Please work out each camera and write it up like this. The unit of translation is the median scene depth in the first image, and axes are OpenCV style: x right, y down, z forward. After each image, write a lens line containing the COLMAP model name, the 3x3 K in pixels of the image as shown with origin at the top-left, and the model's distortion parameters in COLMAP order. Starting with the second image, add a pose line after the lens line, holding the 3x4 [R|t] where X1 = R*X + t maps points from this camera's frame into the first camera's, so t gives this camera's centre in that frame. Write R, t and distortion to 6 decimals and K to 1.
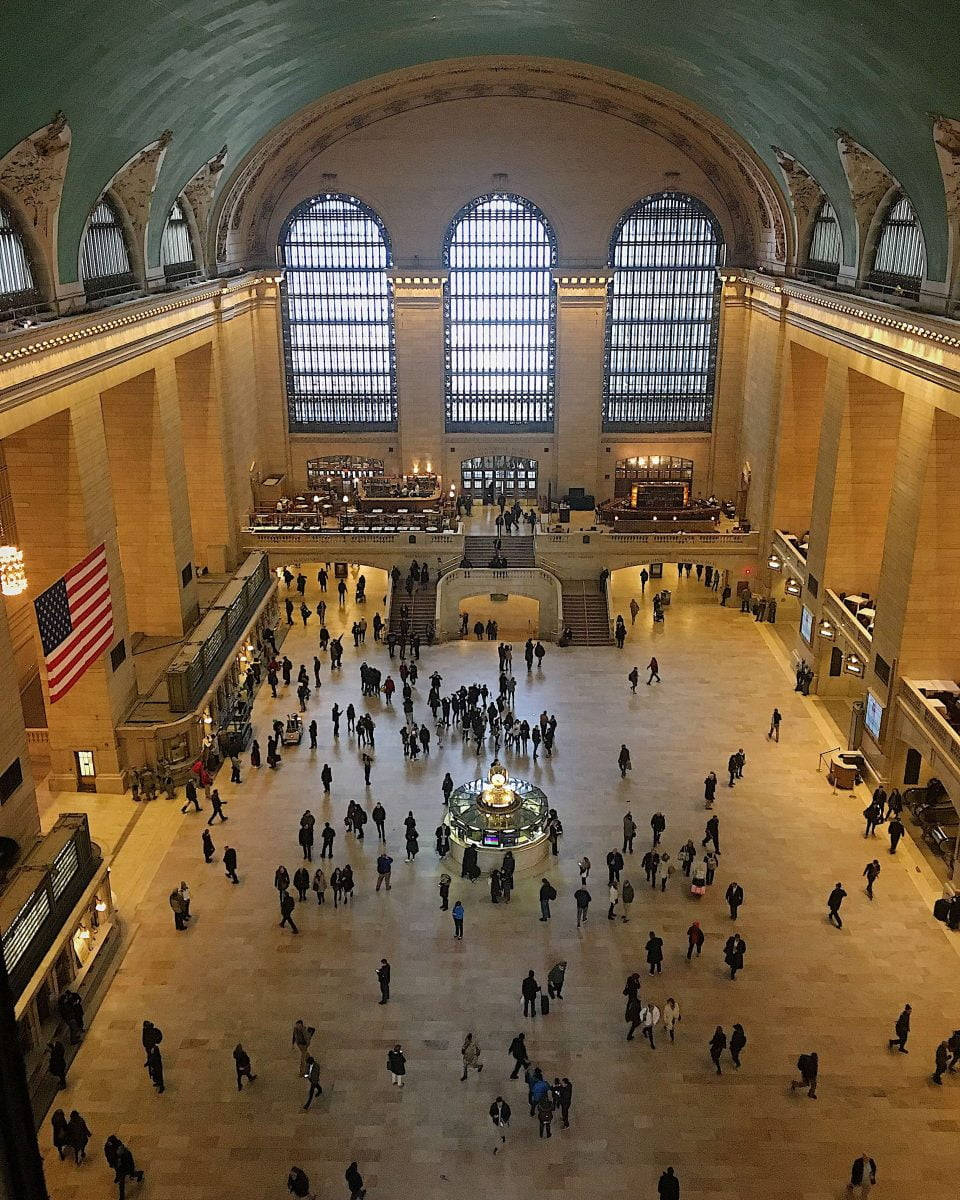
lens RADIAL K [[1088.2, 0, 481.6], [0, 1088.2, 598.6], [0, 0, 1]] dist [0.054797, 0.000000]
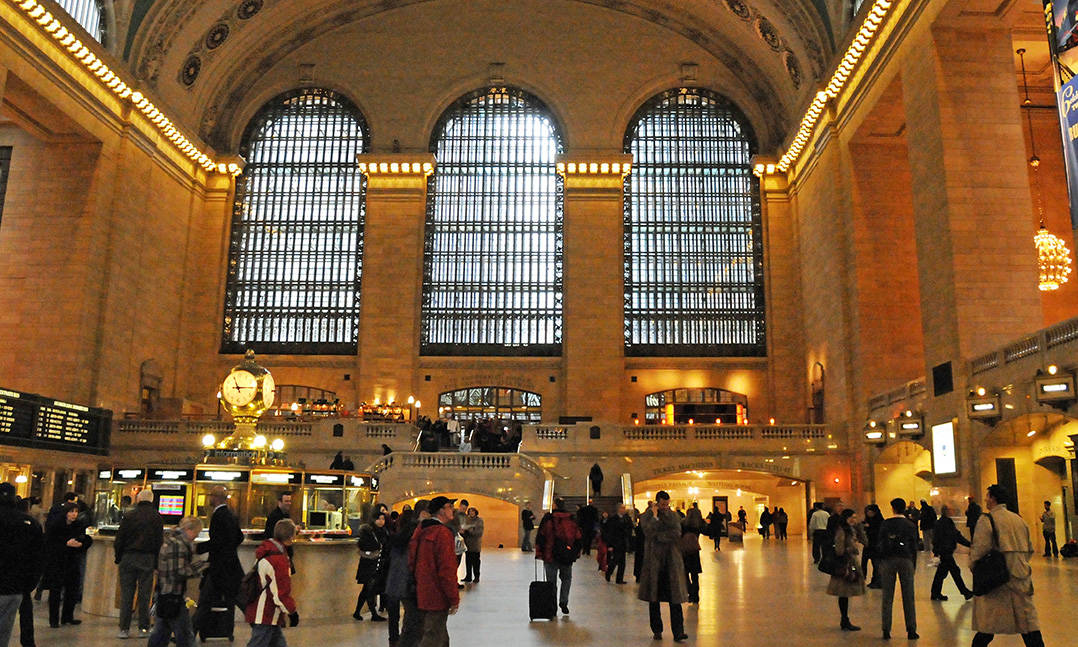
lens RADIAL K [[986.5, 0, 590.1], [0, 986.5, 263.8], [0, 0, 1]] dist [-0.118958, 0.000000]
pose [[0.999783, 0.010046, 0.018258, 0.078771], [0.001779, 0.831795, -0.555080, 0.190033], [-0.020763, 0.554992, 0.831597, 0.424403]]
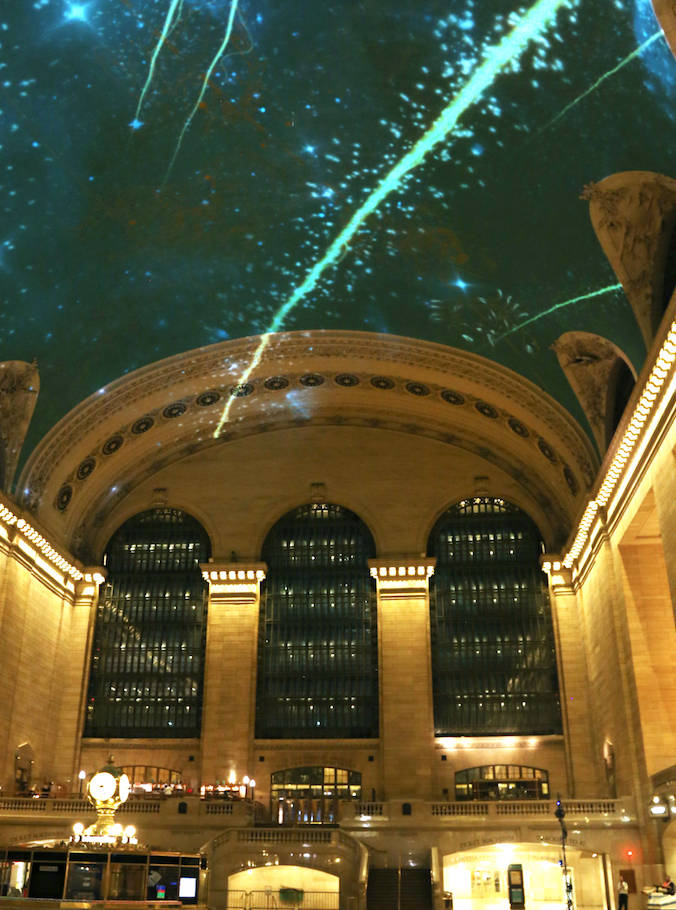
lens RADIAL K [[892.0, 0, 312.8], [0, 892.0, 460.6], [0, 0, 1]] dist [-0.088615, 0.000000]
pose [[0.995225, -0.028288, -0.093423, 0.092753], [-0.046447, 0.704556, -0.708127, 0.205289], [0.085853, 0.709085, 0.699877, 0.380585]]
